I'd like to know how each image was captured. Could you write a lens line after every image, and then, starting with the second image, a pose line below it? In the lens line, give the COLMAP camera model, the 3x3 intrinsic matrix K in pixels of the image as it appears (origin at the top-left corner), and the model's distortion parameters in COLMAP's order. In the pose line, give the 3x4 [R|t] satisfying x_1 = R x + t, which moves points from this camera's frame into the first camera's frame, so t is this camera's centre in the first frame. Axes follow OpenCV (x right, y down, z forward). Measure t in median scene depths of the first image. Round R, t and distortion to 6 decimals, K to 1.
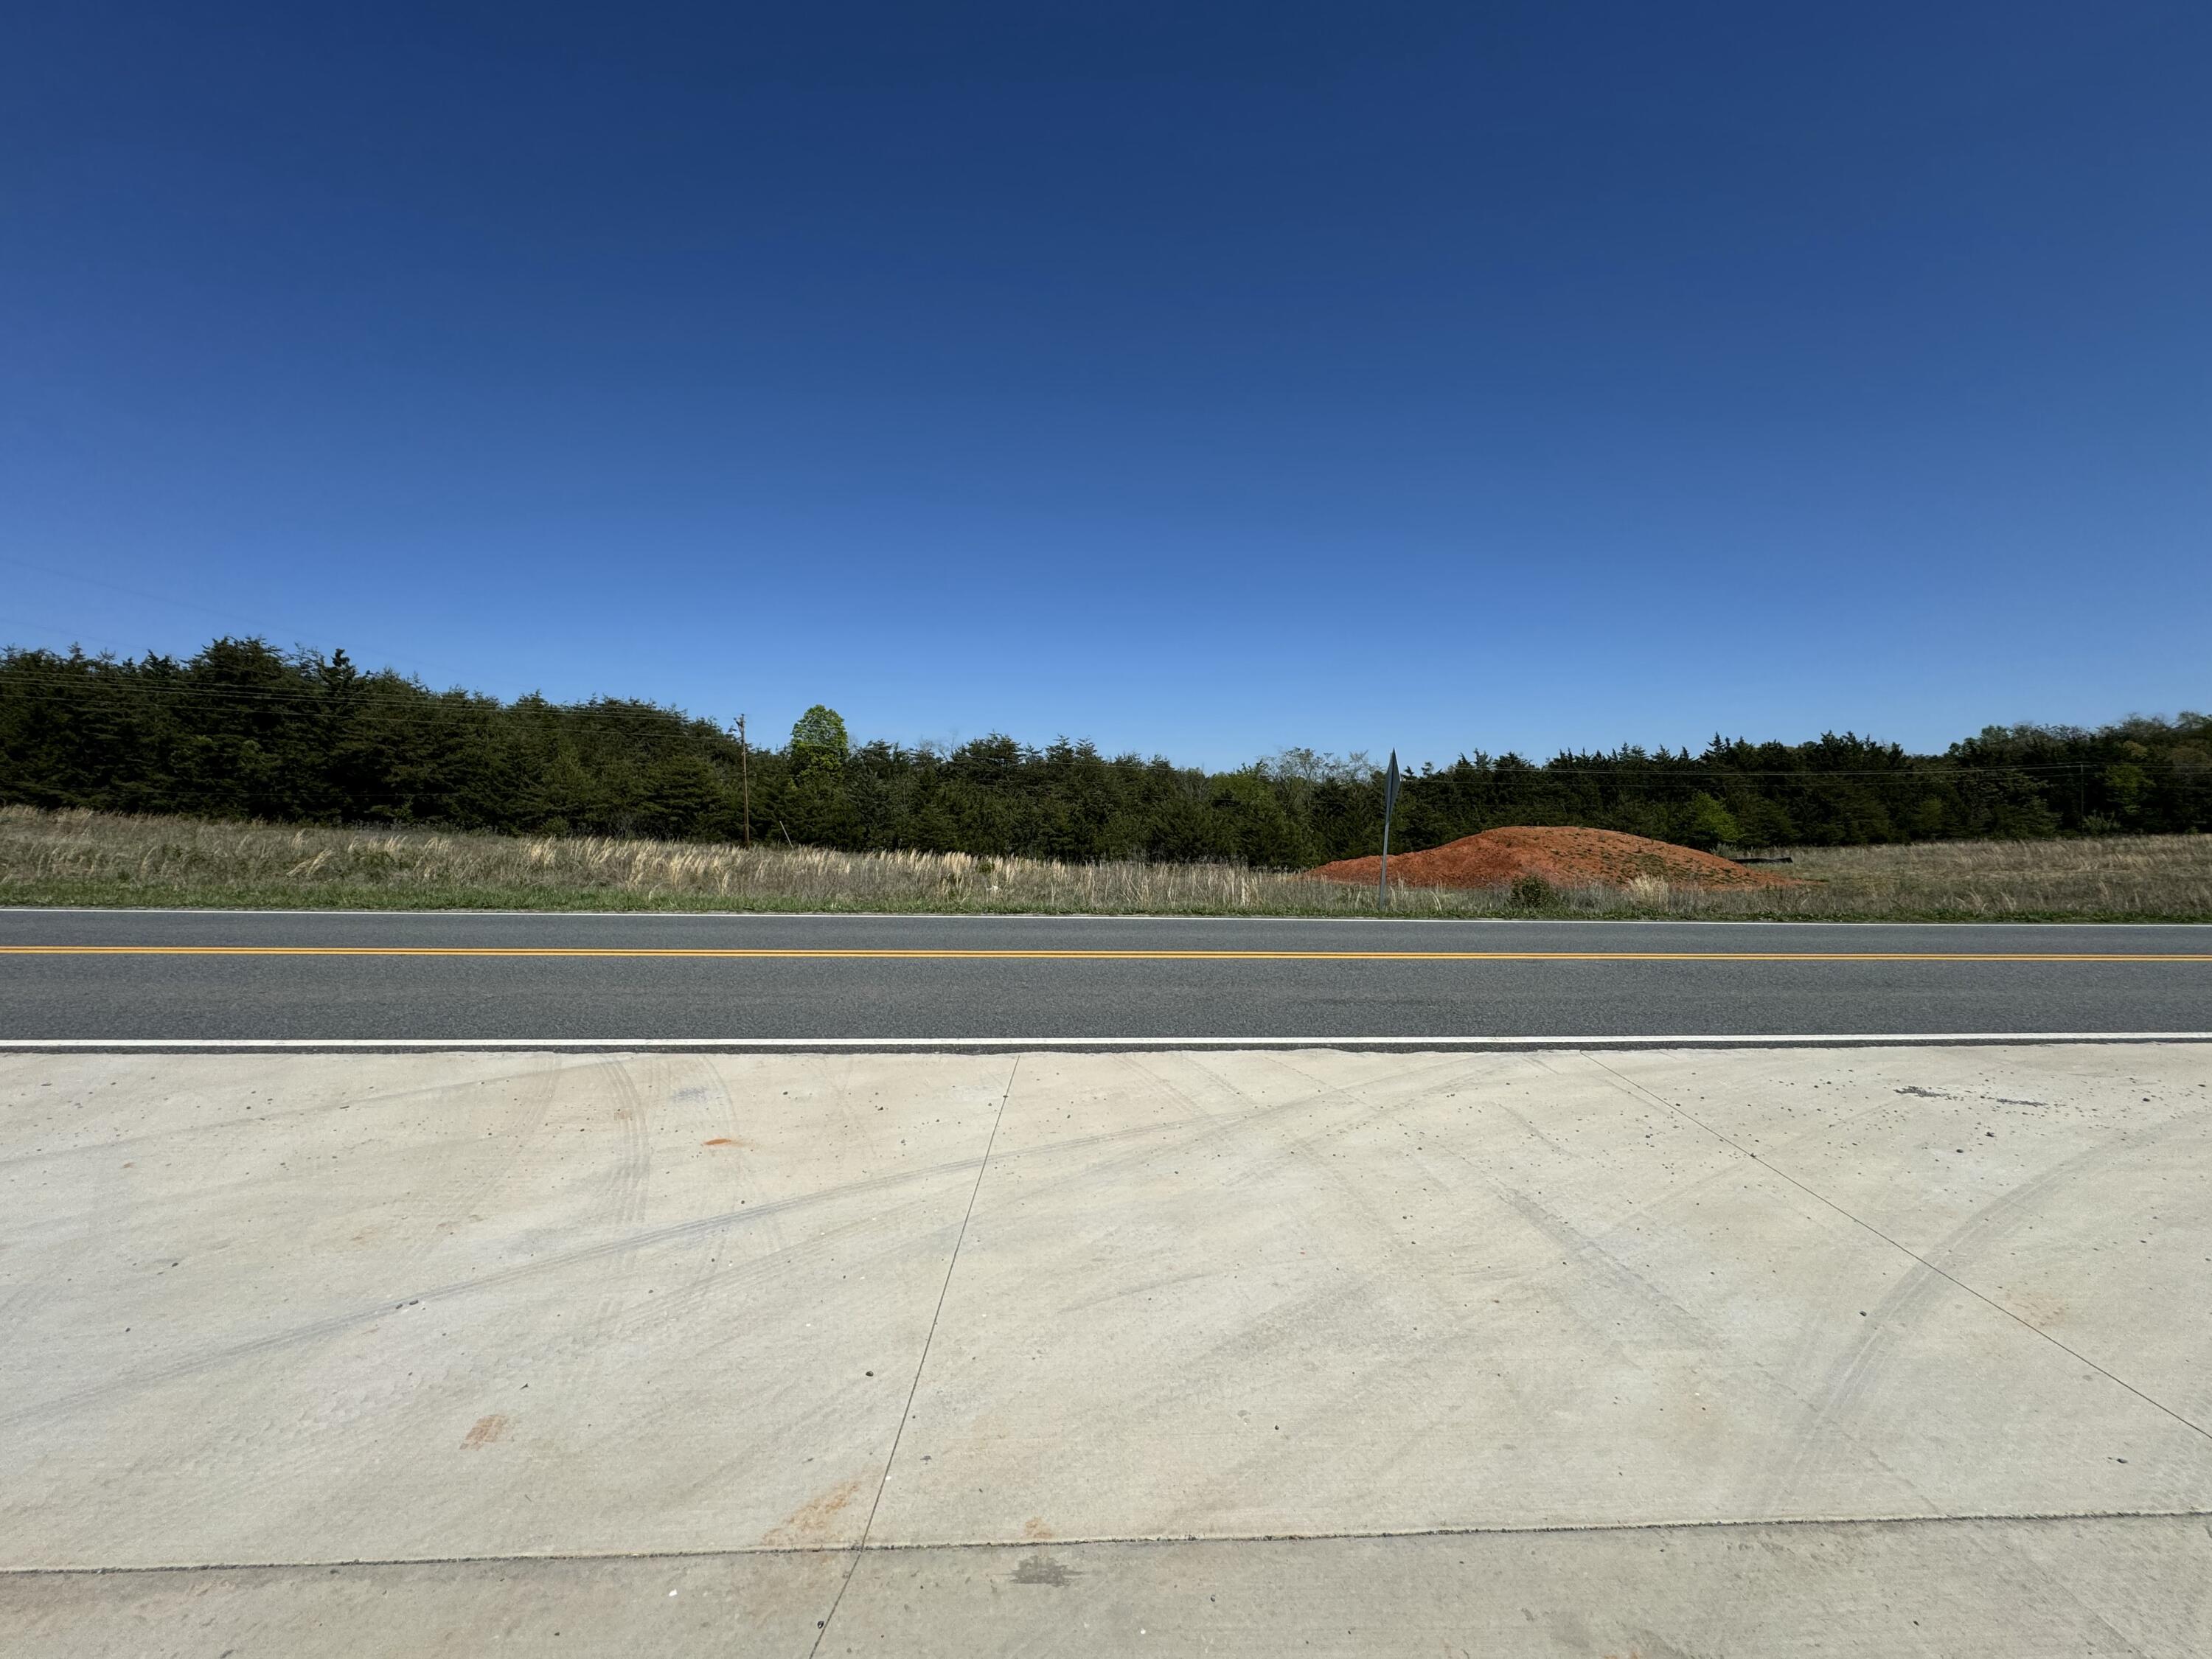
lens RADIAL K [[874.8, 0, 1103.7], [0, 874.8, 827.6], [0, 0, 1]] dist [-0.003902, 0.000607]
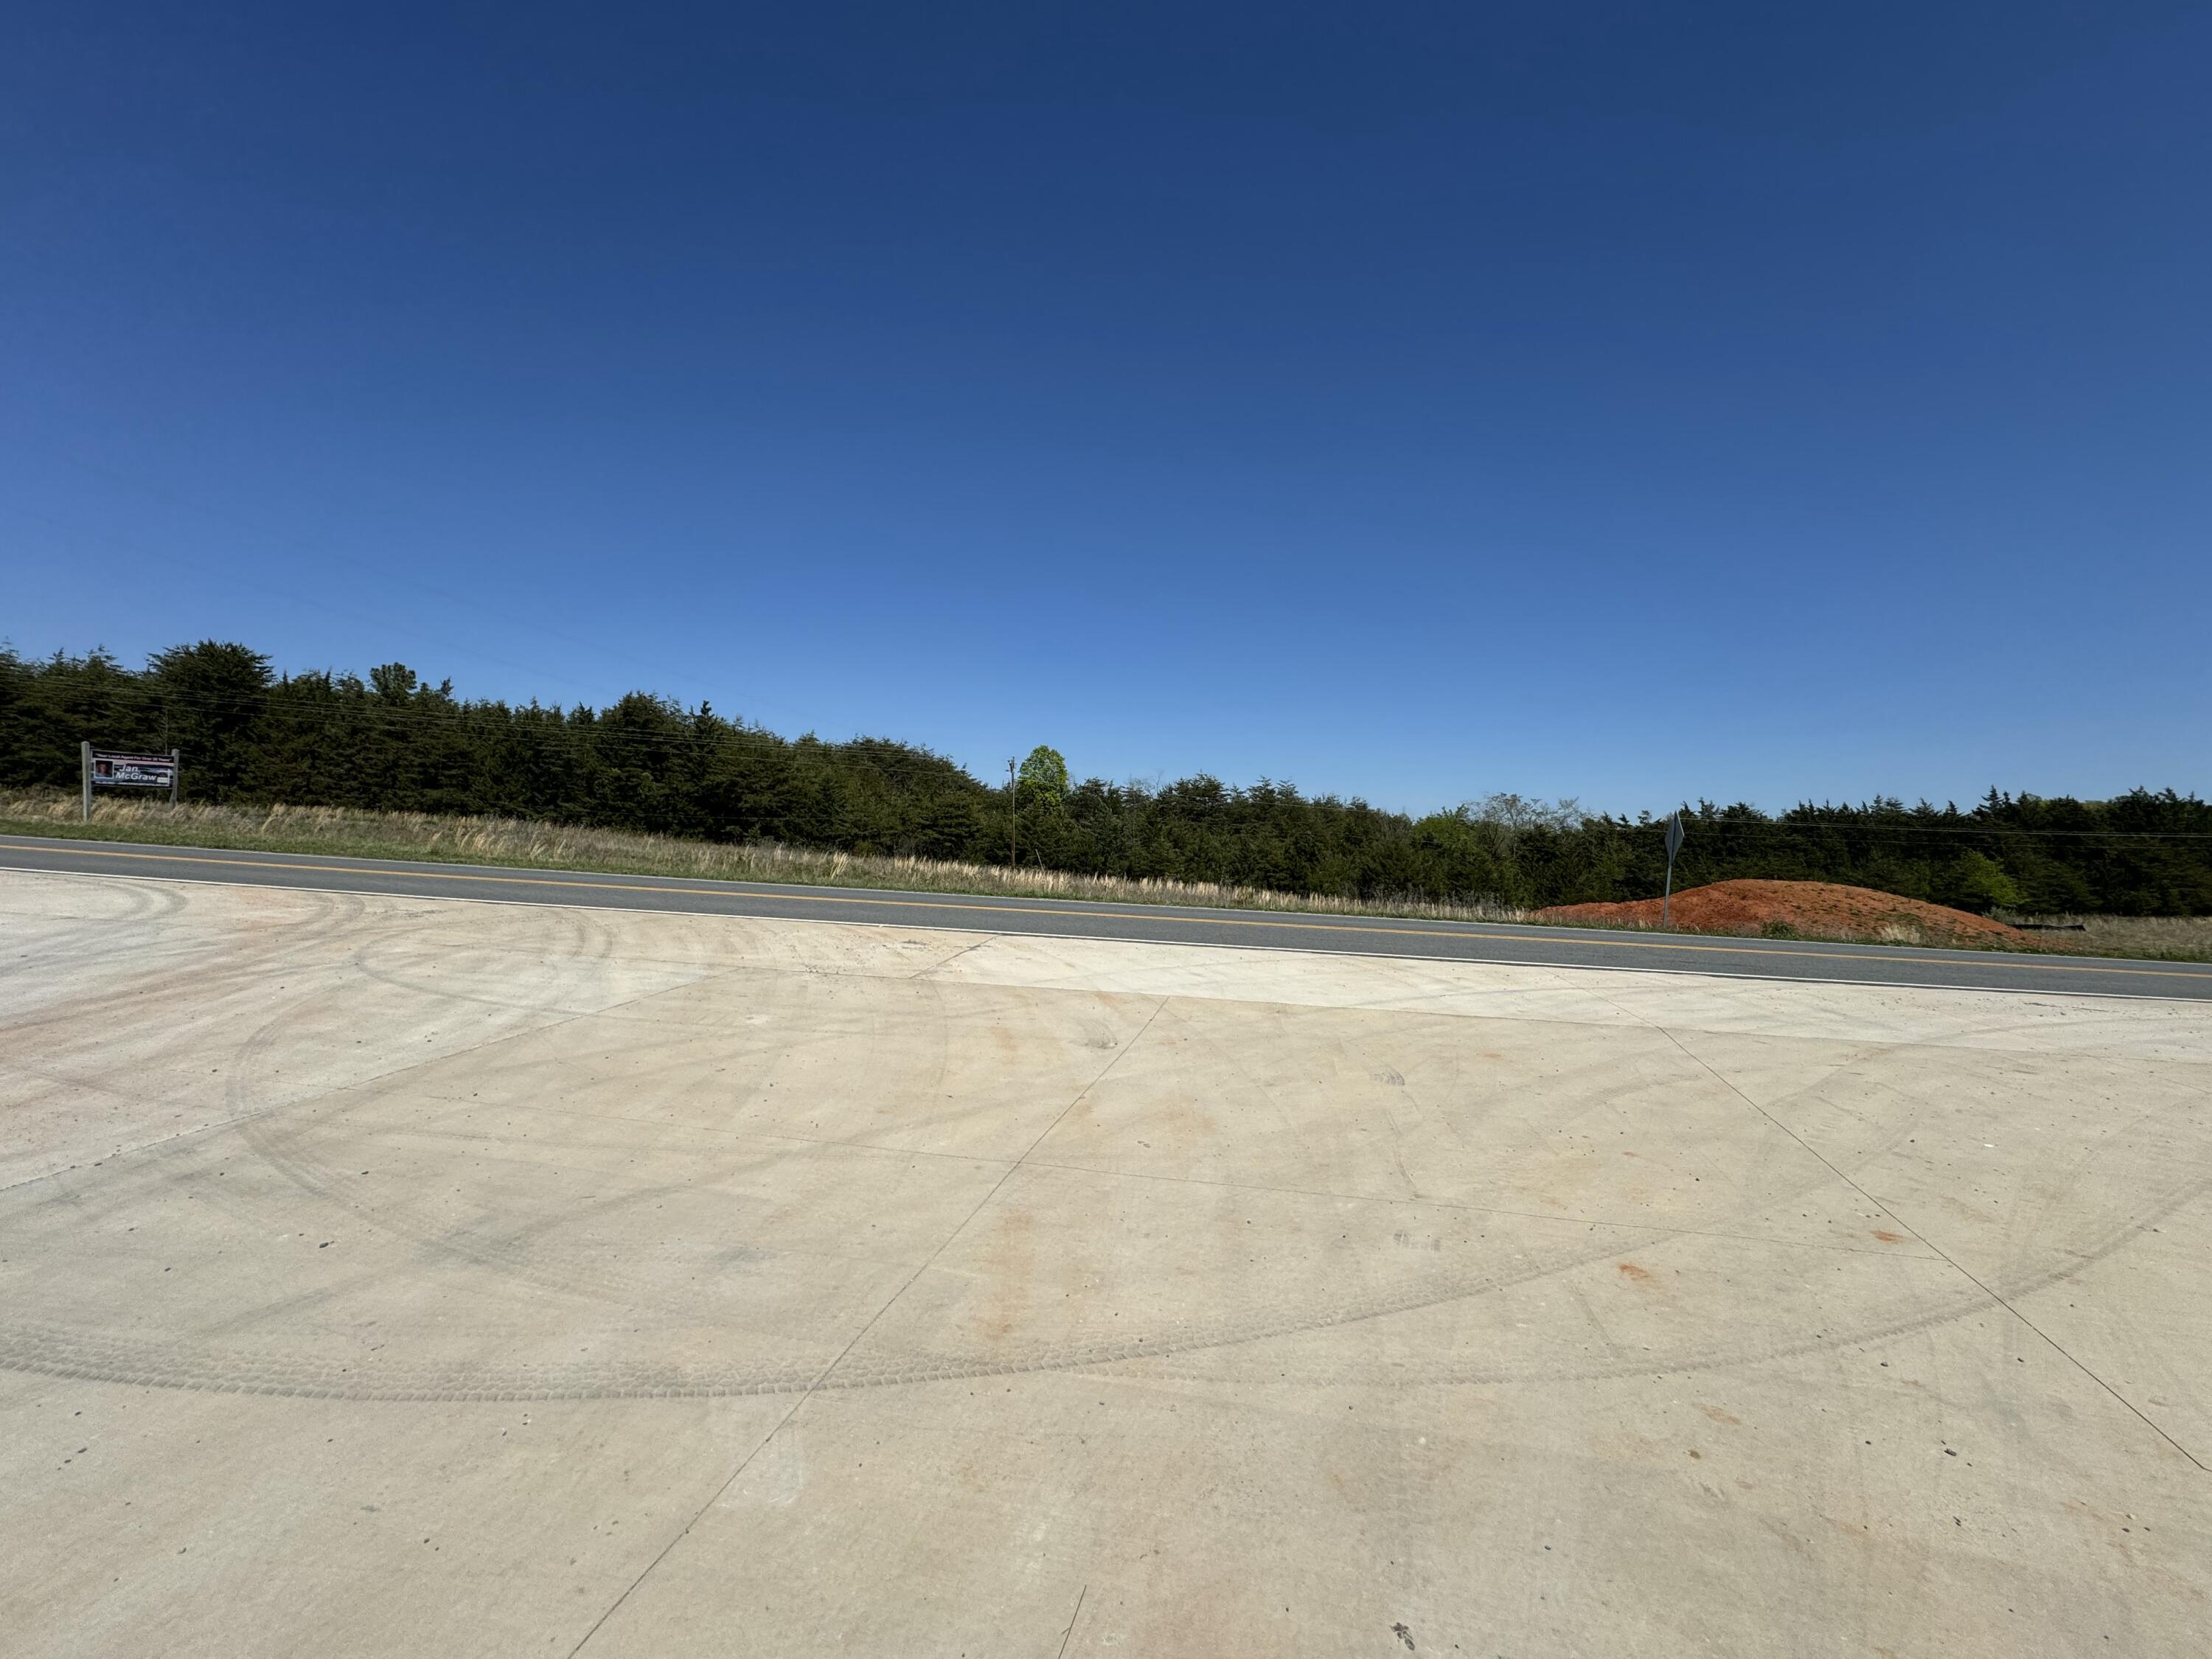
lens RADIAL K [[874.8, 0, 1103.7], [0, 874.8, 827.6], [0, 0, 1]] dist [-0.003902, 0.000607]
pose [[0.981883, 0.028434, -0.187340, -0.073773], [-0.036110, 0.998637, -0.037691, 0.004437], [0.186013, 0.043773, 0.981572, -0.125499]]
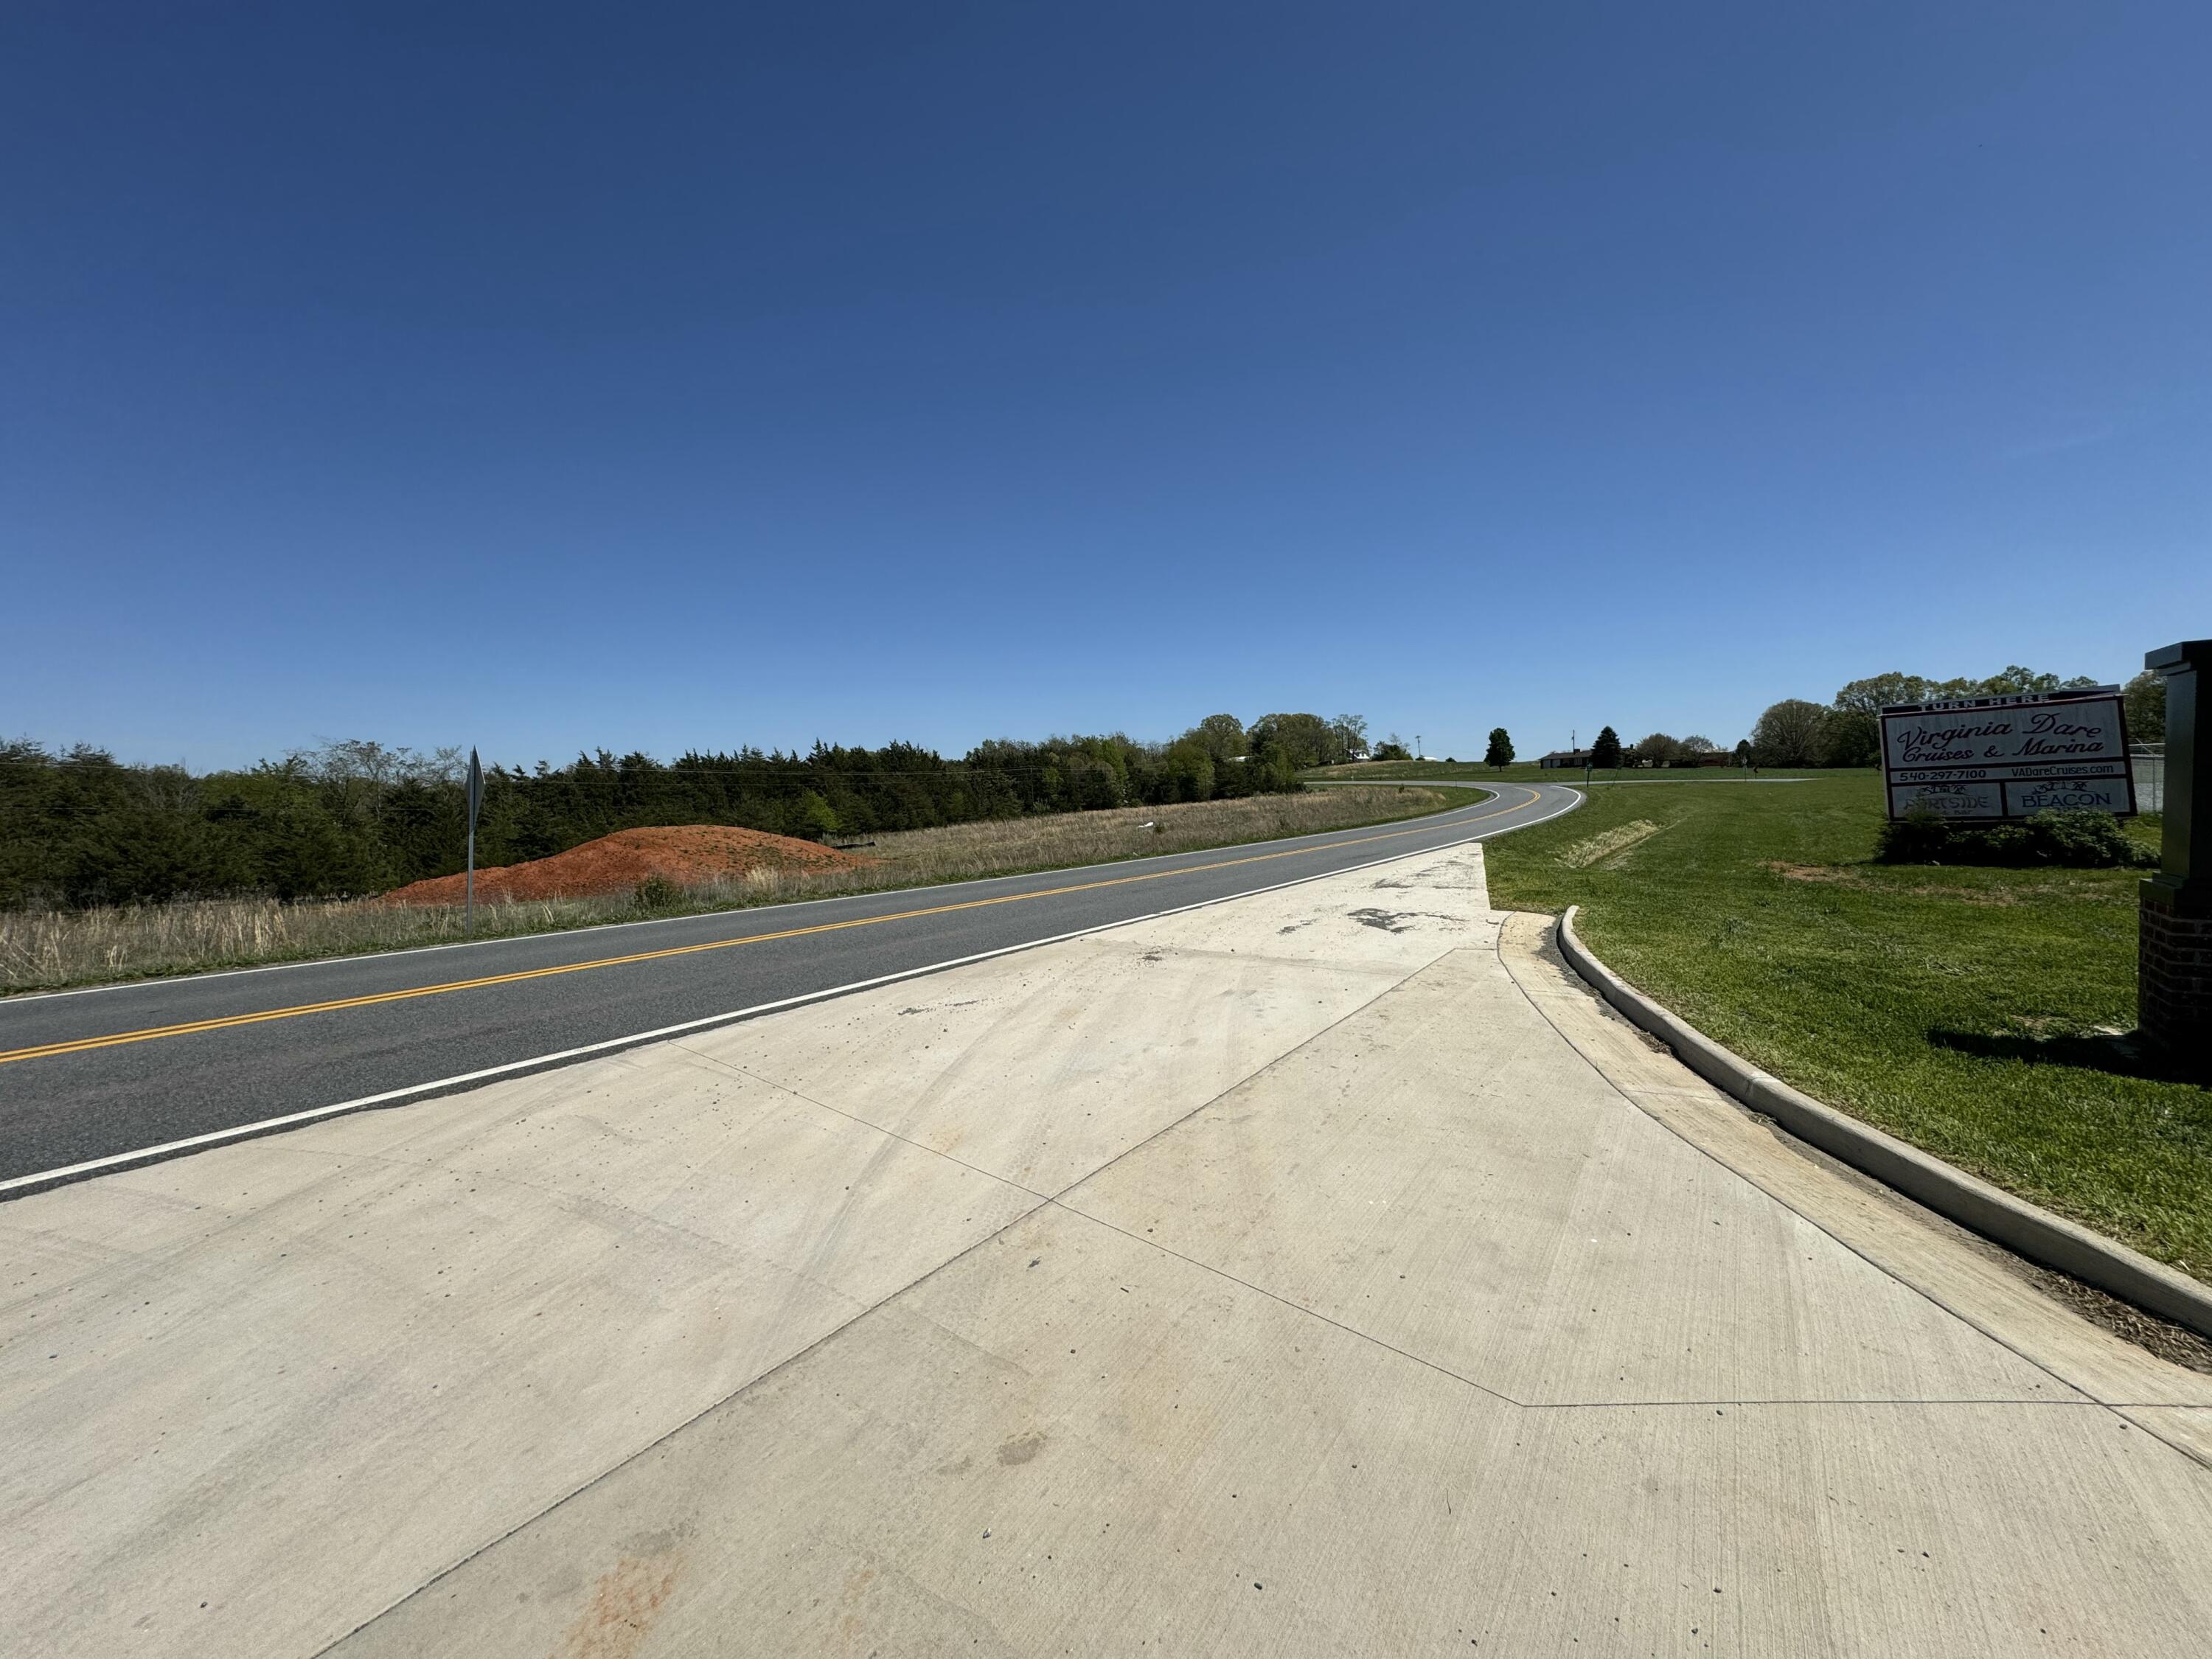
lens RADIAL K [[874.8, 0, 1103.7], [0, 874.8, 827.6], [0, 0, 1]] dist [-0.003902, 0.000607]
pose [[0.604372, -0.048422, 0.795229, 0.003965], [0.048195, 0.998545, 0.024173, -0.000090], [-0.795243, 0.023717, 0.605827, -0.006315]]
